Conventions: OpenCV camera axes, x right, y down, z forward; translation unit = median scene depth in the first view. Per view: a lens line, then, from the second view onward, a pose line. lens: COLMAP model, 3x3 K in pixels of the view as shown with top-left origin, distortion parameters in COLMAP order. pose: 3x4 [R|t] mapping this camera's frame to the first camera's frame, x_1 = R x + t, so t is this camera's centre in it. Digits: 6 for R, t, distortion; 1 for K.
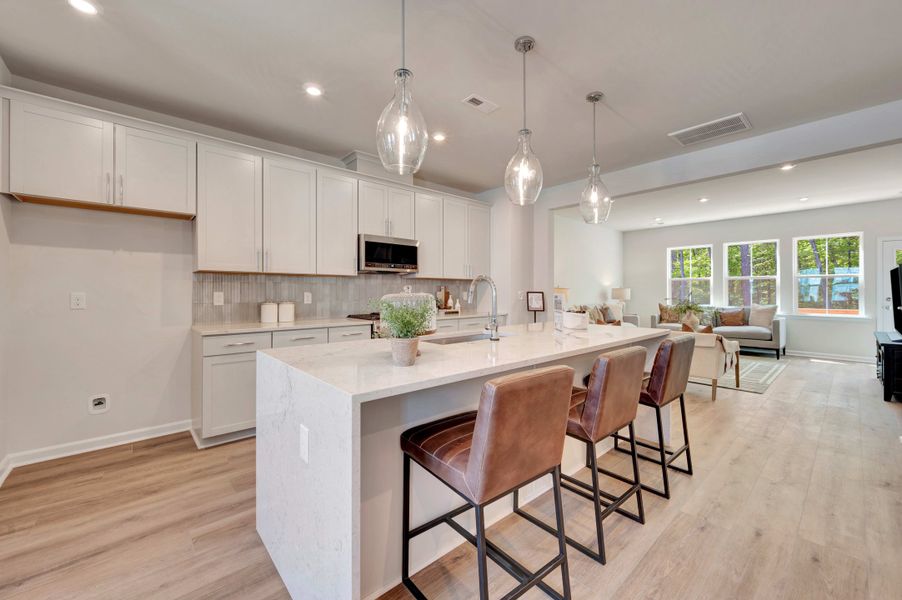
lens RADIAL K [[363.8, 0, 451.1], [0, 363.8, 285.3], [0, 0, 1]] dist [-0.000772, 0.001069]
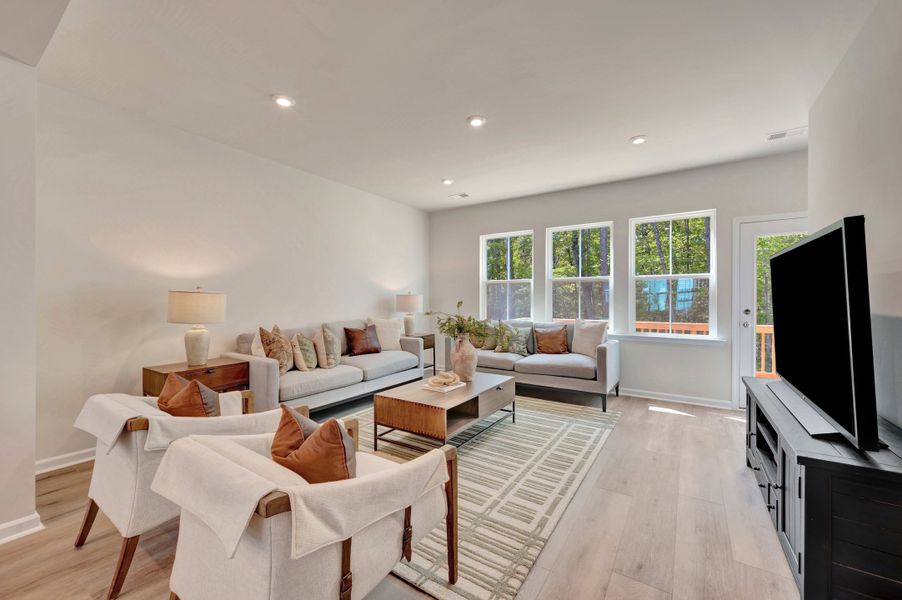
lens RADIAL K [[363.8, 0, 451.0], [0, 363.8, 293.8], [0, 0, 1]] dist [-0.000772, 0.001069]
pose [[0.967496, 0.005396, 0.252830, 0.686504], [-0.006318, 0.999976, 0.002834, 0.009999], [-0.252808, -0.004339, 0.967507, 0.660869]]
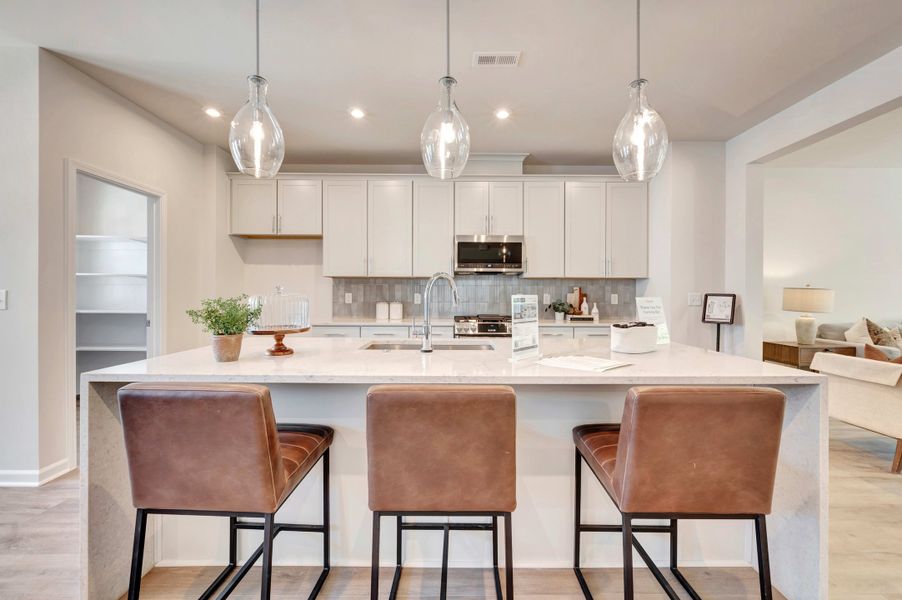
lens RADIAL K [[352.3, 0, 452.6], [0, 352.3, 294.7], [0, 0, 1]] dist [-0.004463, -0.000020]
pose [[0.748852, 0.004387, -0.662723, 0.335548], [0.007431, 0.999860, 0.015016, 0.006336], [0.662695, -0.016169, 0.748714, 0.229462]]
